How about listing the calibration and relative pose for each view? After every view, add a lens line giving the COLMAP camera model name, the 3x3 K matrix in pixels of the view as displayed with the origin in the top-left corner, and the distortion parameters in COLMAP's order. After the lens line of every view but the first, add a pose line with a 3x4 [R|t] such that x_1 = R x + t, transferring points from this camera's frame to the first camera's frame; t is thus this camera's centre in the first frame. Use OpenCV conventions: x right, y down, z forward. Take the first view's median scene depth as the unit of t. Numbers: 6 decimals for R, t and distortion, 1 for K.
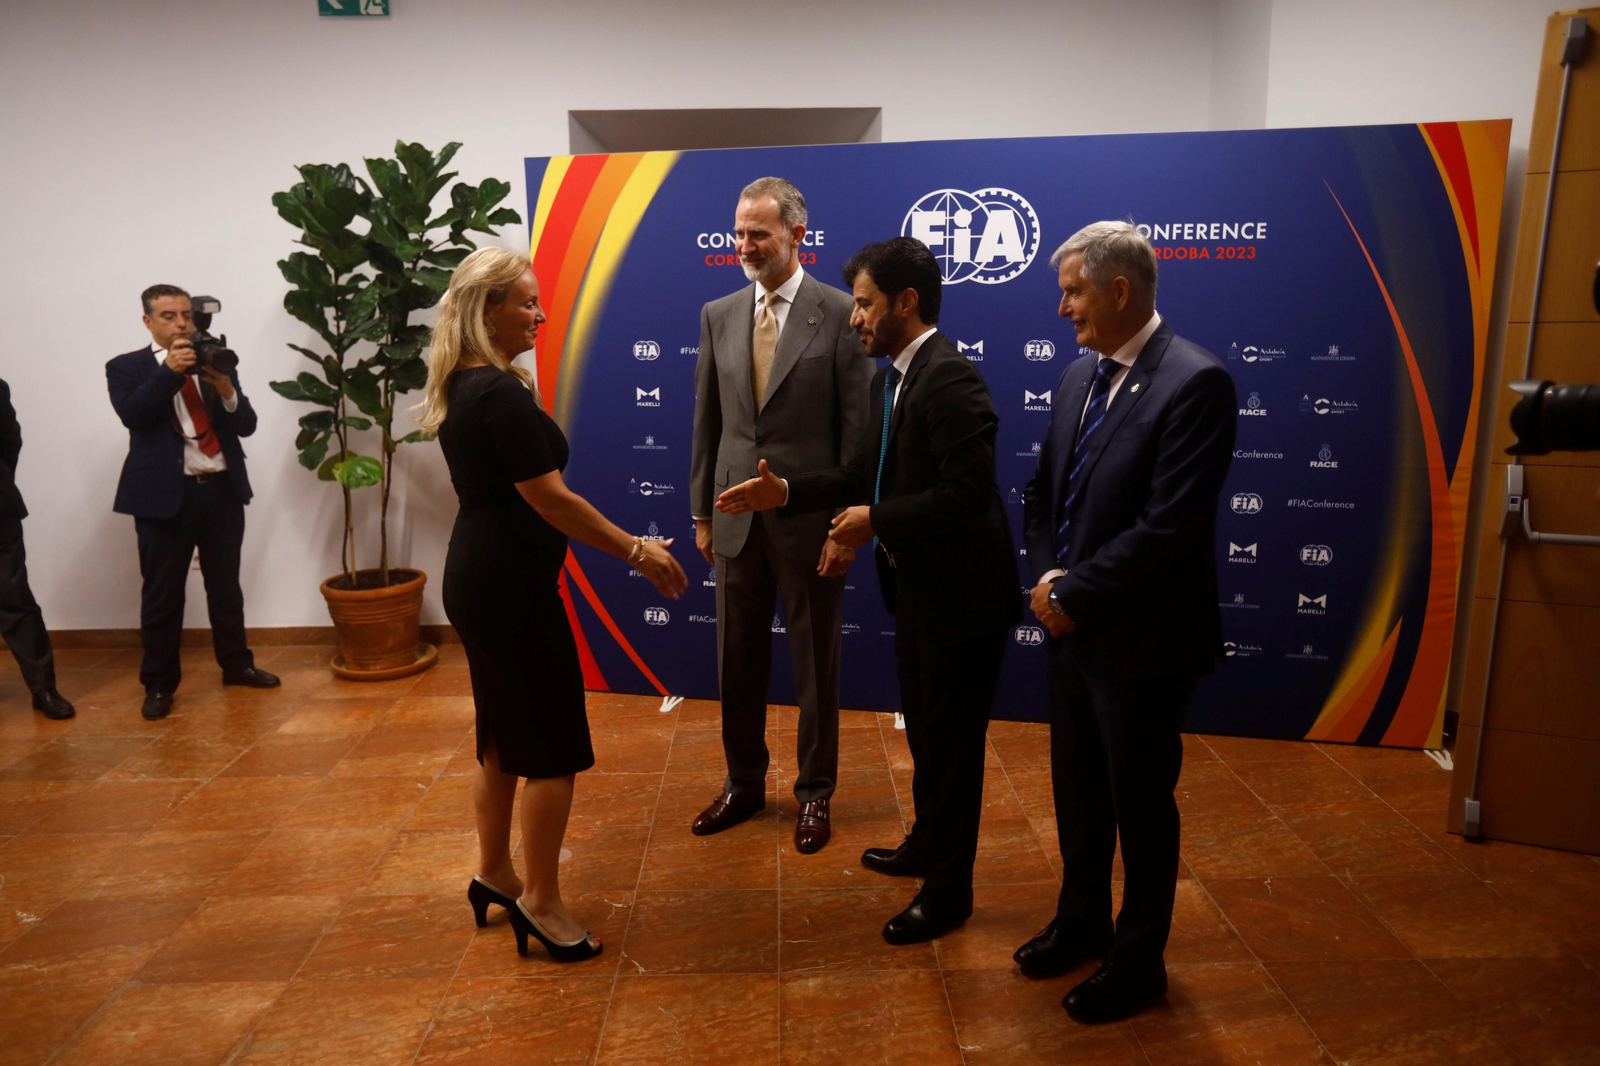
lens RADIAL K [[1089.5, 0, 798.0], [0, 1089.5, 531.1], [0, 0, 1]] dist [-0.046607, 0.063683]
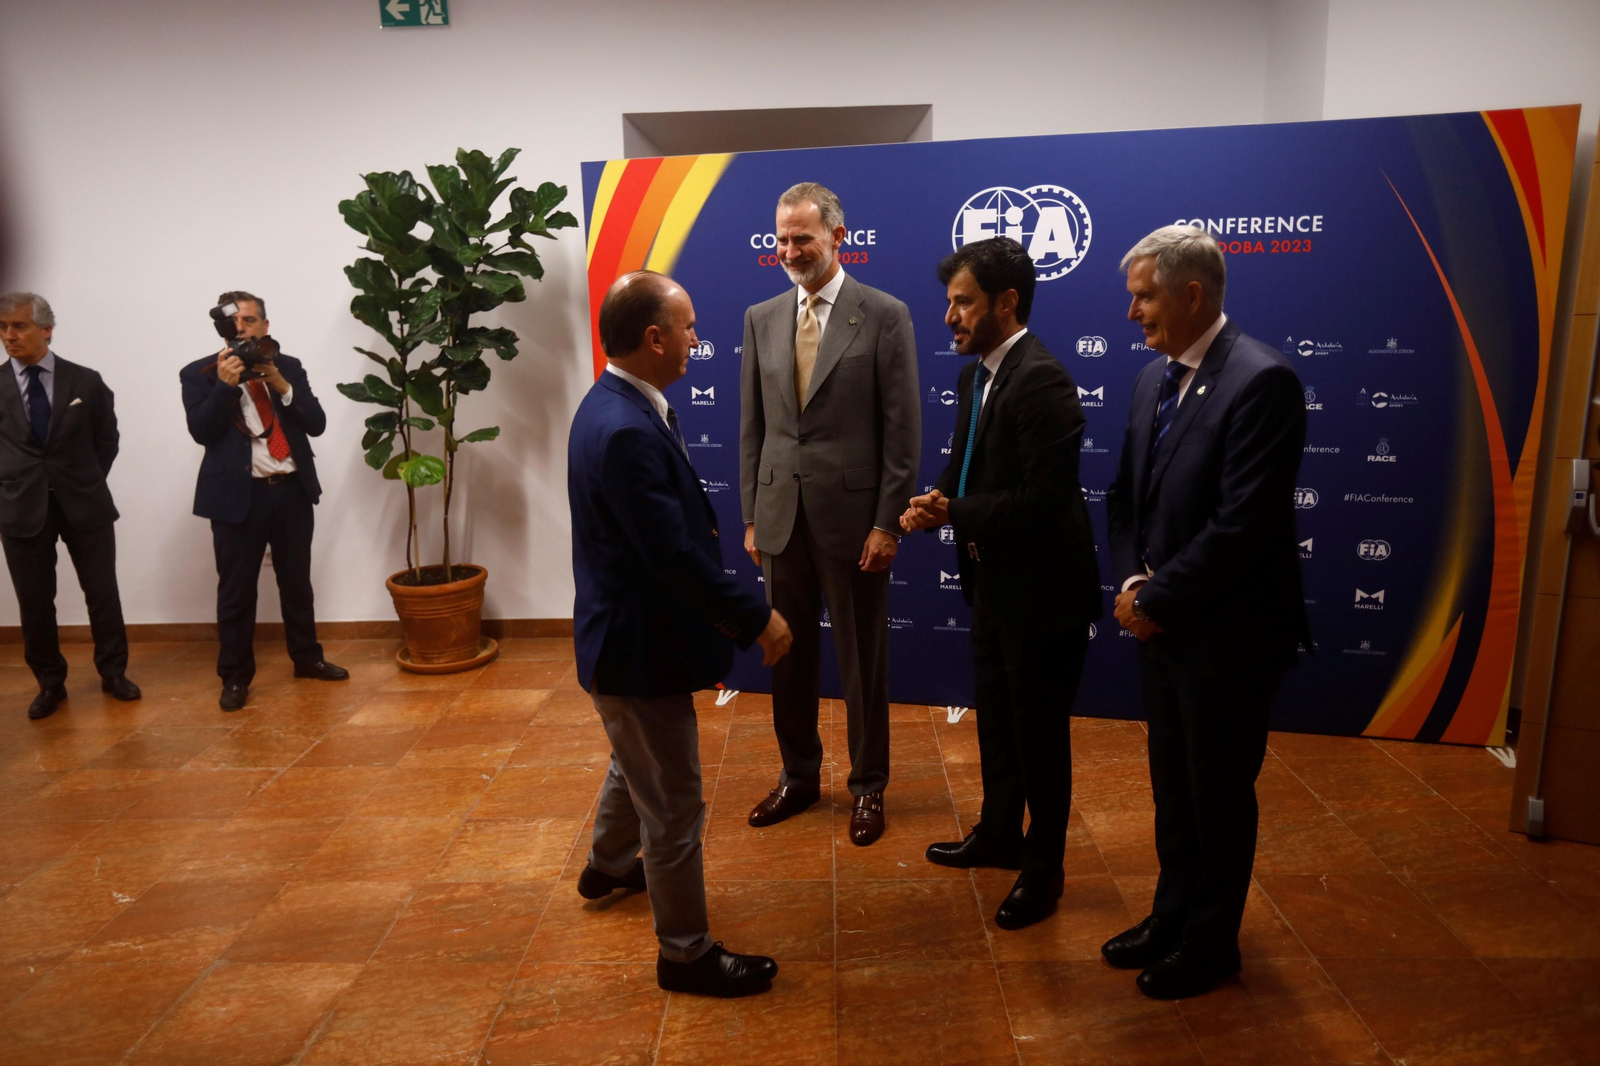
lens RADIAL K [[1090.0, 0, 797.8], [0, 1090.0, 530.6], [0, 0, 1]] dist [-0.047751, 0.064850]
pose [[0.998936, -0.003558, -0.045981, -0.003066], [0.003912, 0.999963, 0.007627, -0.005376], [0.045952, -0.007799, 0.998913, -0.014804]]
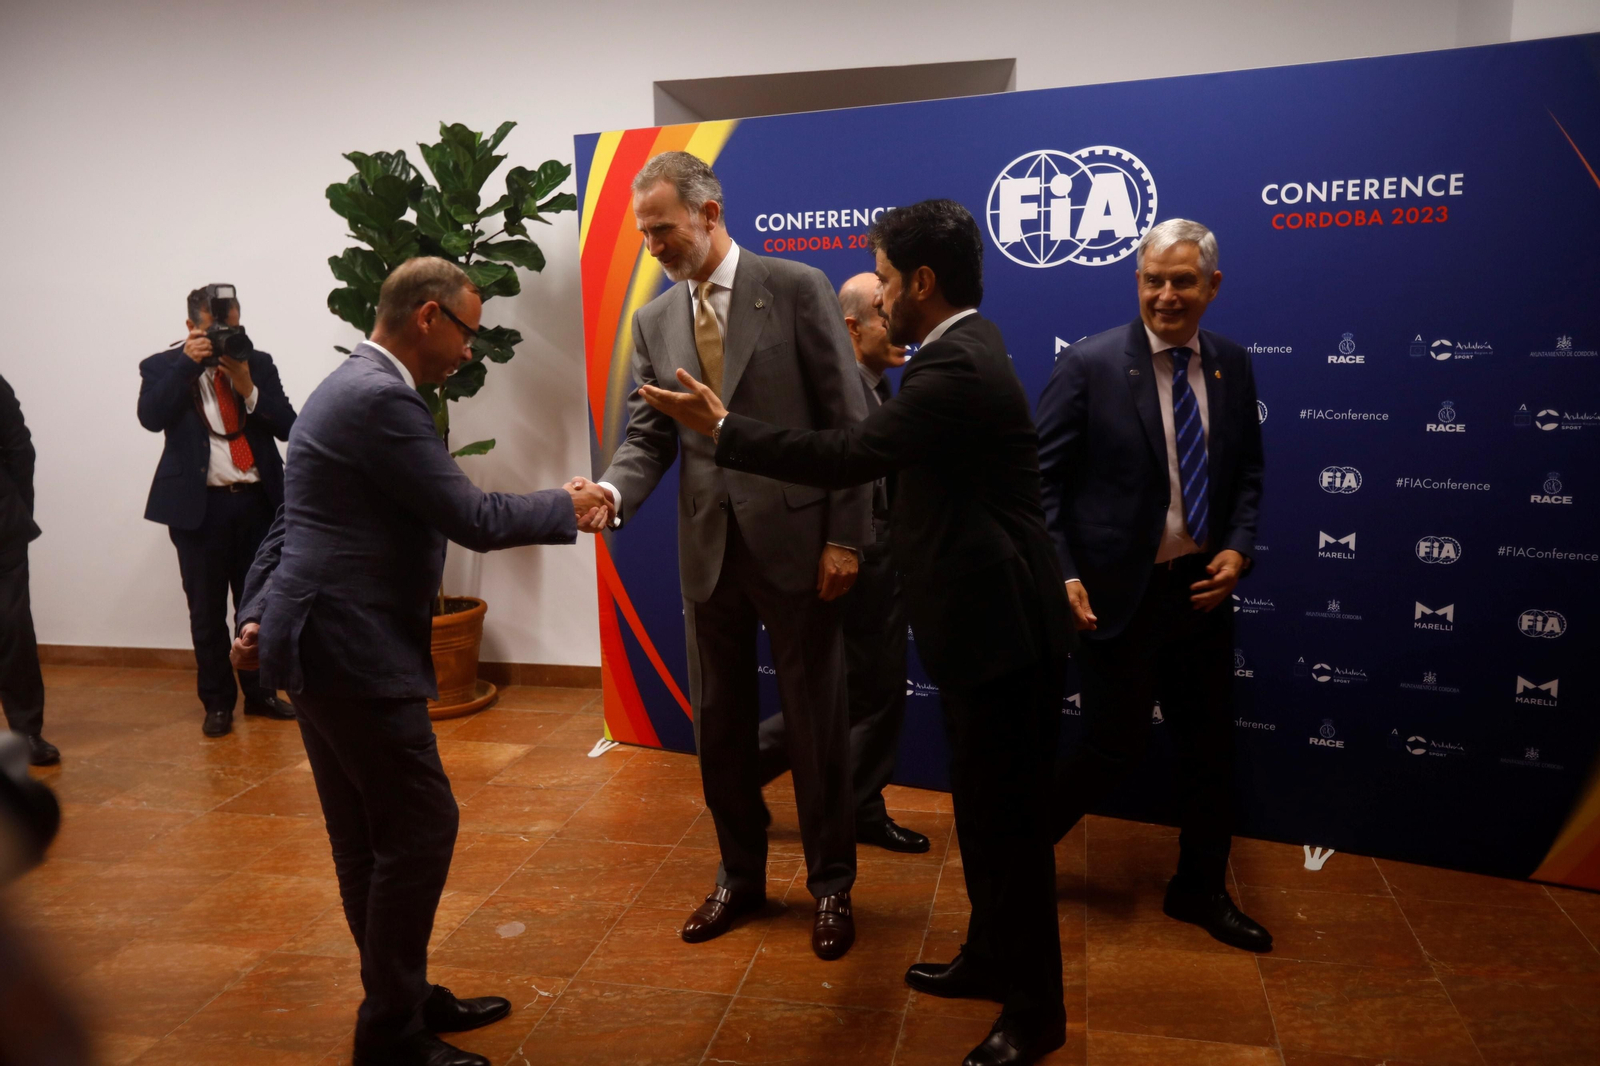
lens RADIAL K [[1280.1, 0, 800.0], [0, 1280.1, 531.0], [0, 0, 1]] dist [-0.022678, 0.076267]
pose [[0.972083, 0.027794, -0.232984, 0.197806], [-0.036616, 0.998763, -0.033627, 0.007287], [0.231761, 0.041219, 0.971899, 0.044733]]
